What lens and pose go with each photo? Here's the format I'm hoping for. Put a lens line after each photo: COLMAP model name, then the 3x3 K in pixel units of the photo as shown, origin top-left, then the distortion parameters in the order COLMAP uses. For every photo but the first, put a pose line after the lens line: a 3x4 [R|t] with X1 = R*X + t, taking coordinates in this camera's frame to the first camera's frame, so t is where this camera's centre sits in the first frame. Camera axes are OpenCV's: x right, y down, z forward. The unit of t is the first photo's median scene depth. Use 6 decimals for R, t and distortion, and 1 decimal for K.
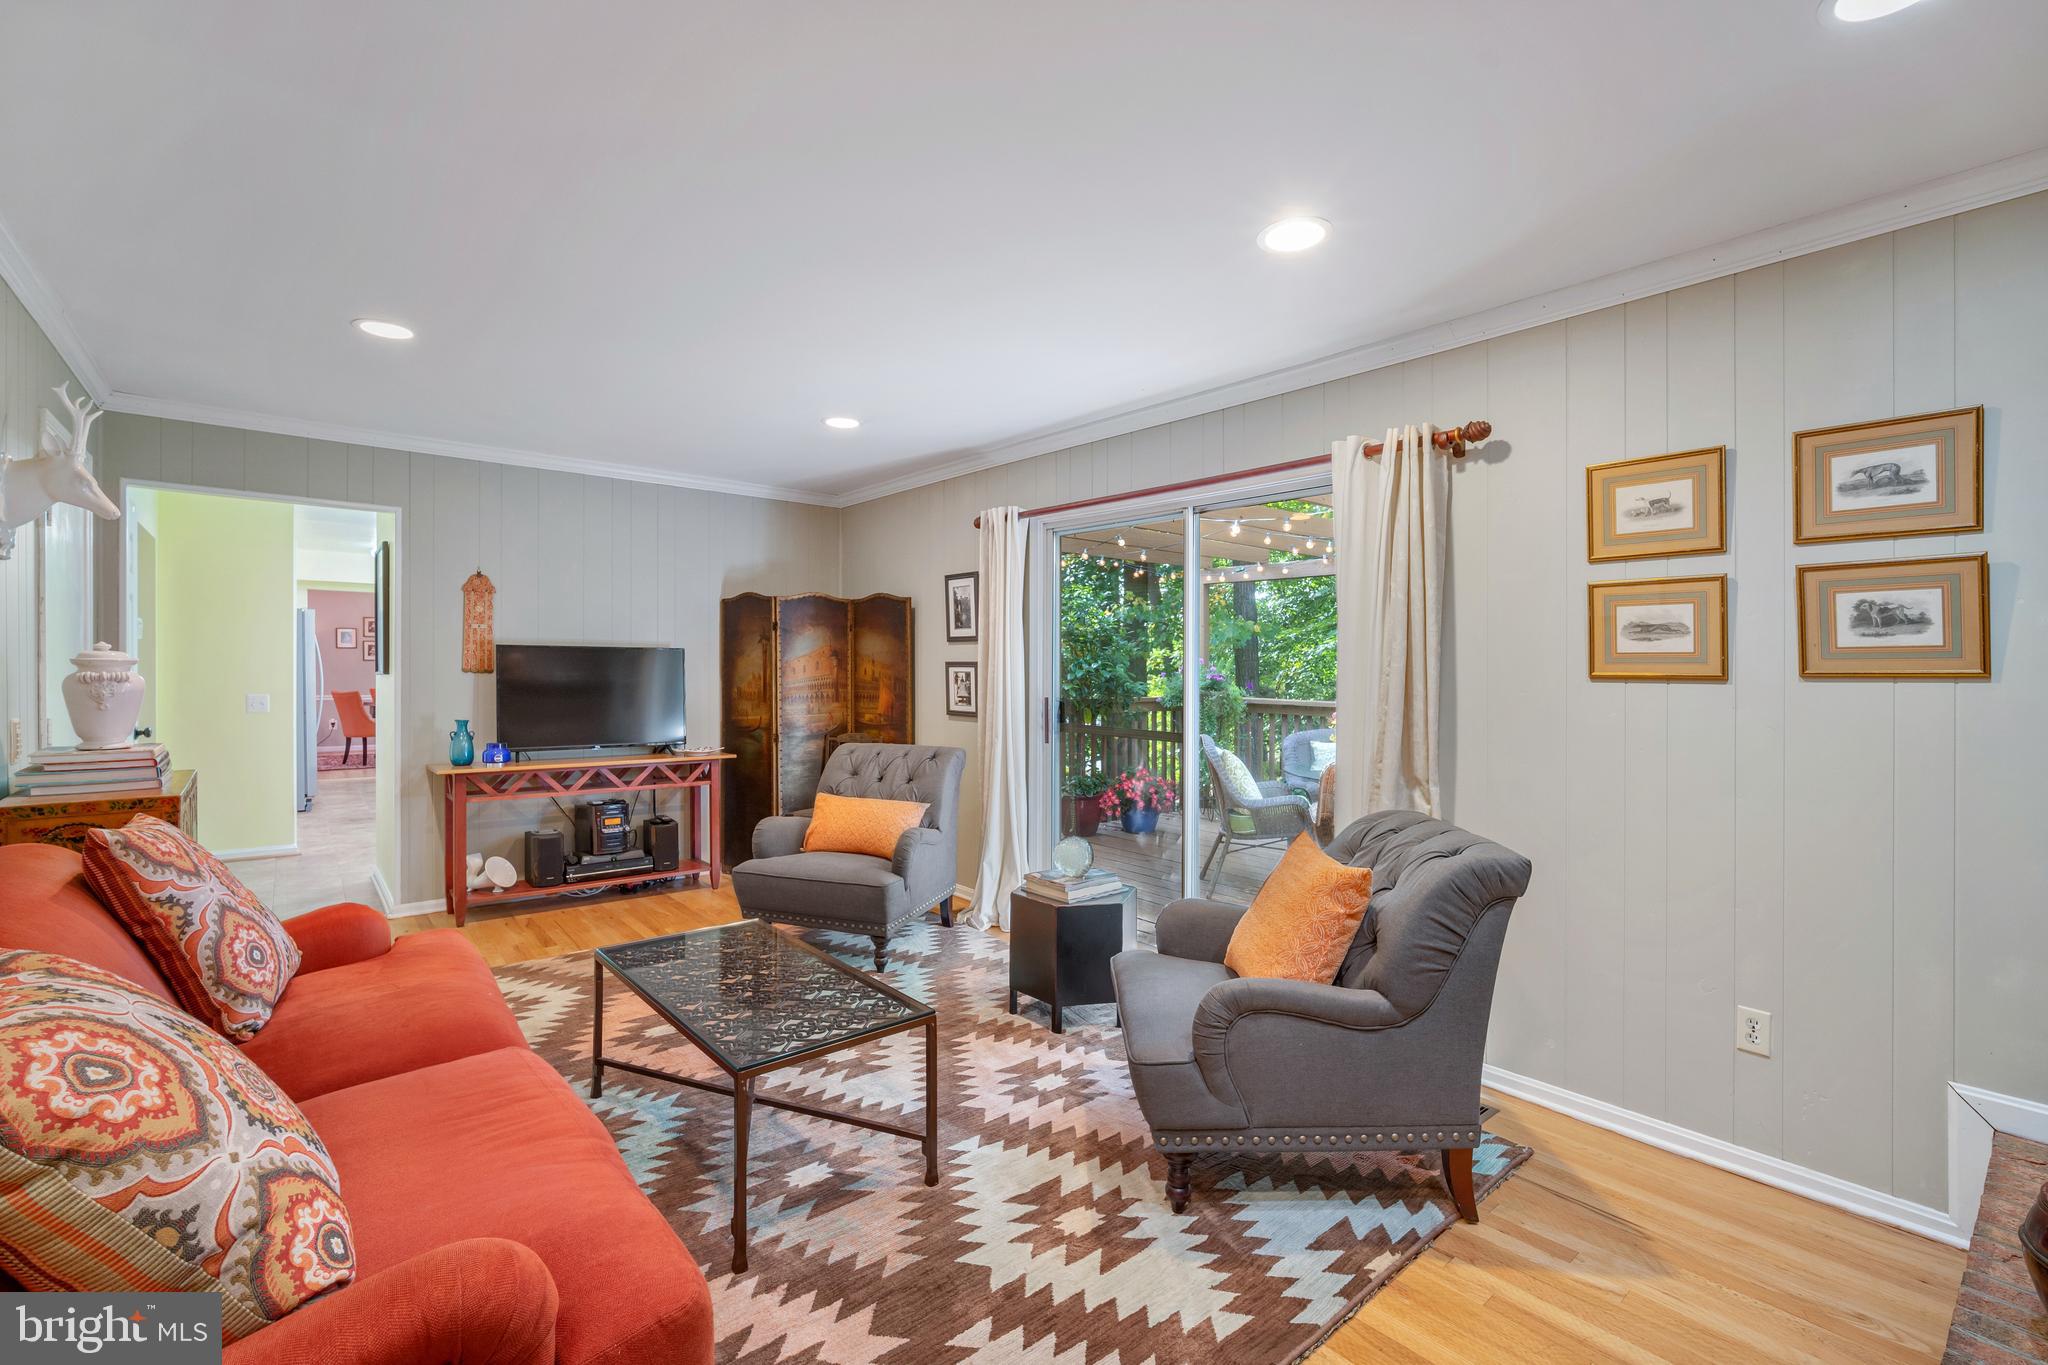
lens RADIAL K [[899.3, 0, 1041.3], [0, 899.3, 676.3], [0, 0, 1]] dist [-0.016029, 0.003388]
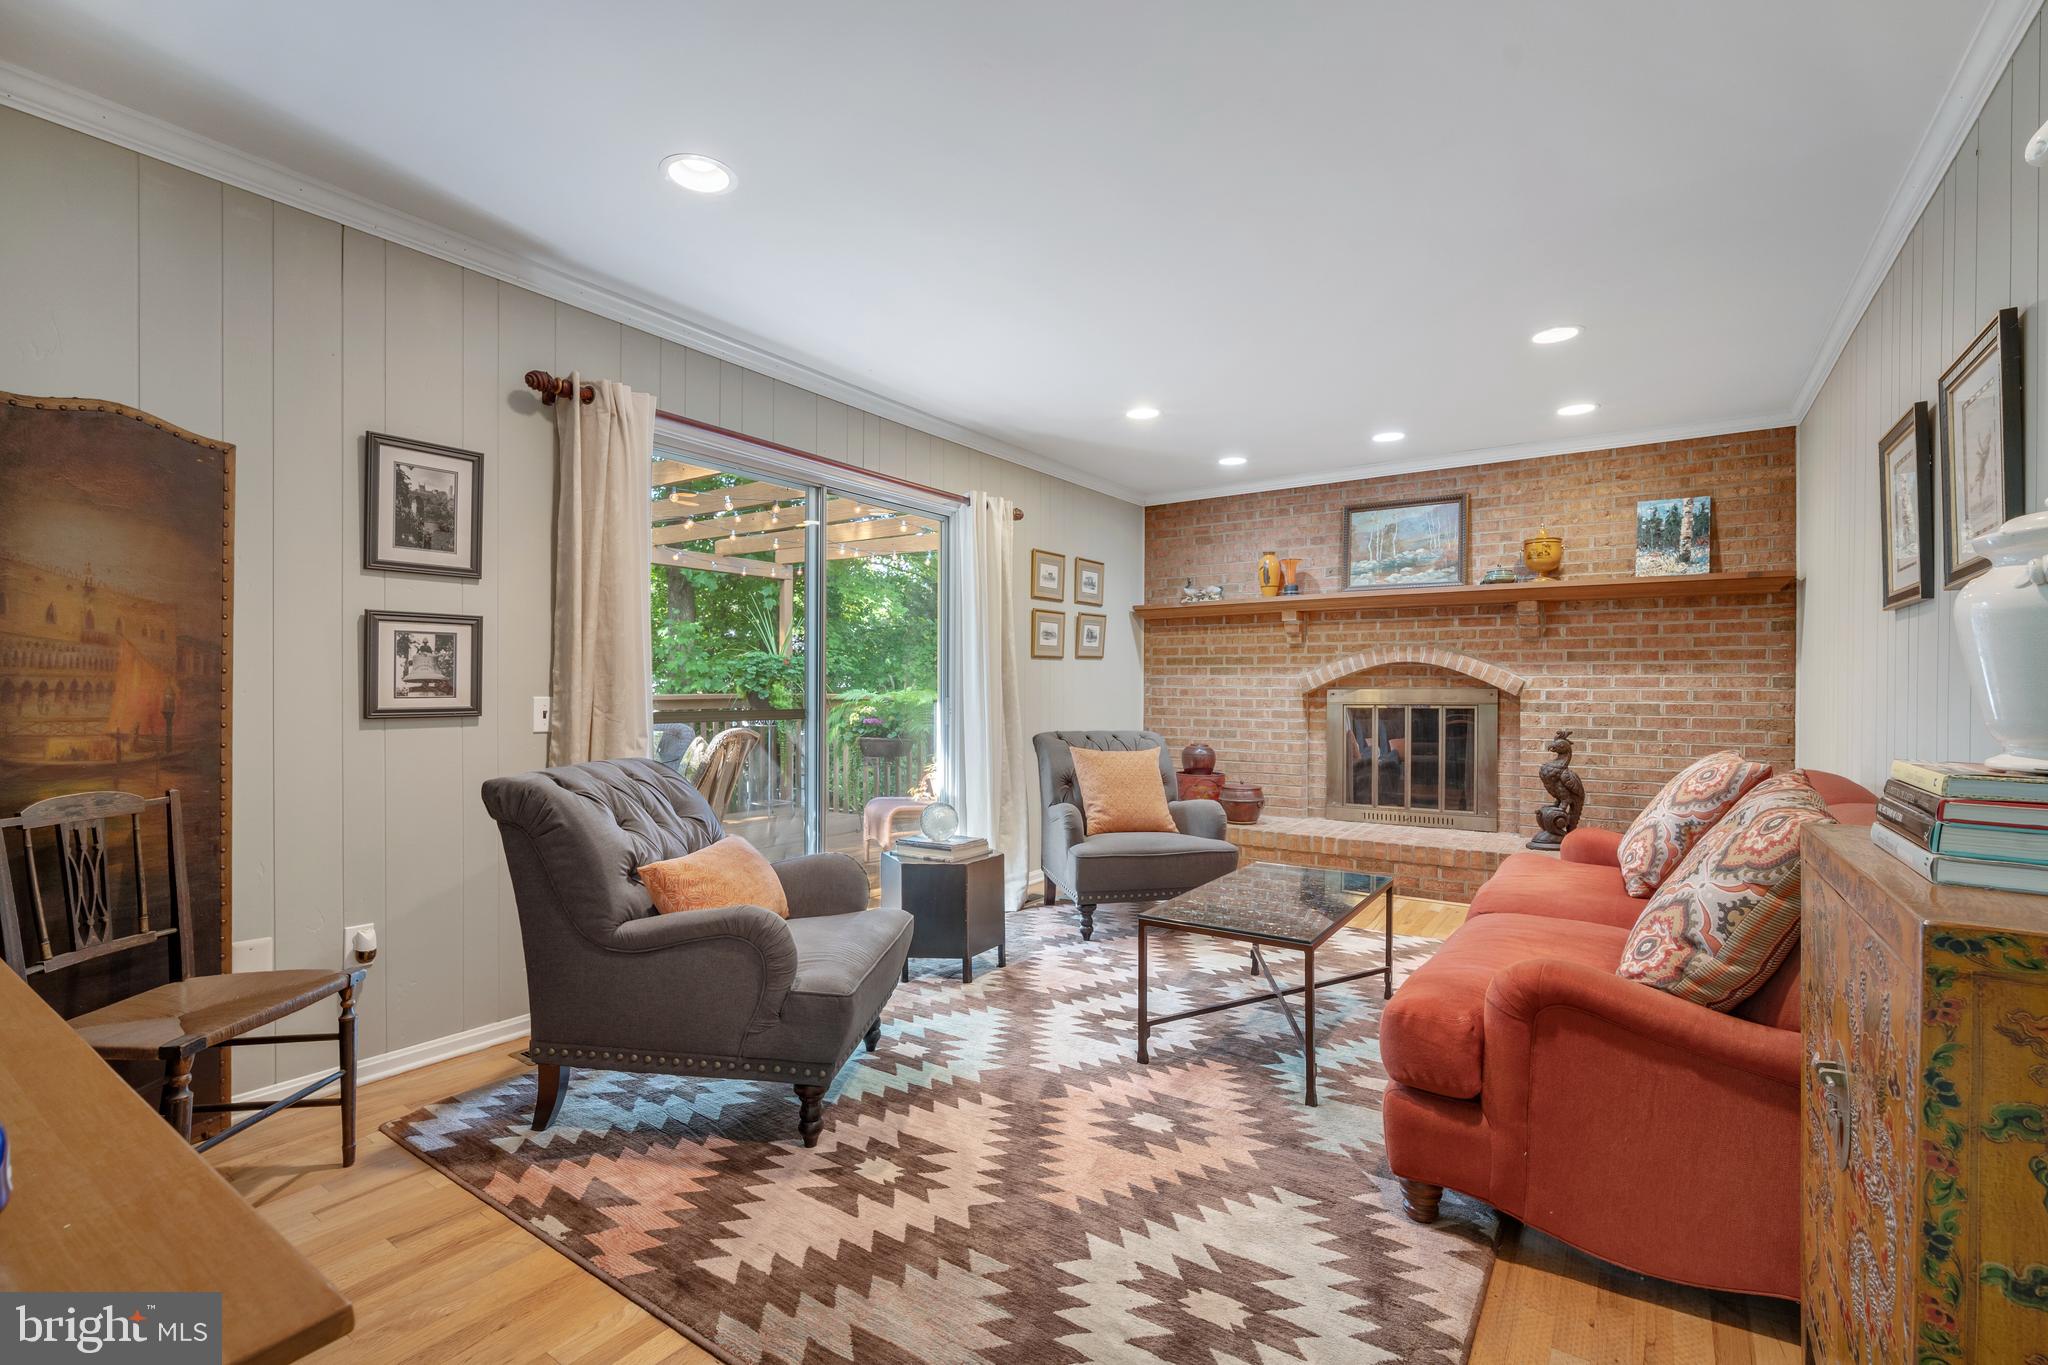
lens RADIAL K [[899.3, 0, 1042.3], [0, 899.3, 686.4], [0, 0, 1]] dist [-0.016029, 0.003388]
pose [[-0.267149, -0.021689, 0.963411, -0.693490], [-0.006376, 0.999765, 0.020740, 0.013564], [-0.963634, -0.000602, -0.267224, 0.806066]]
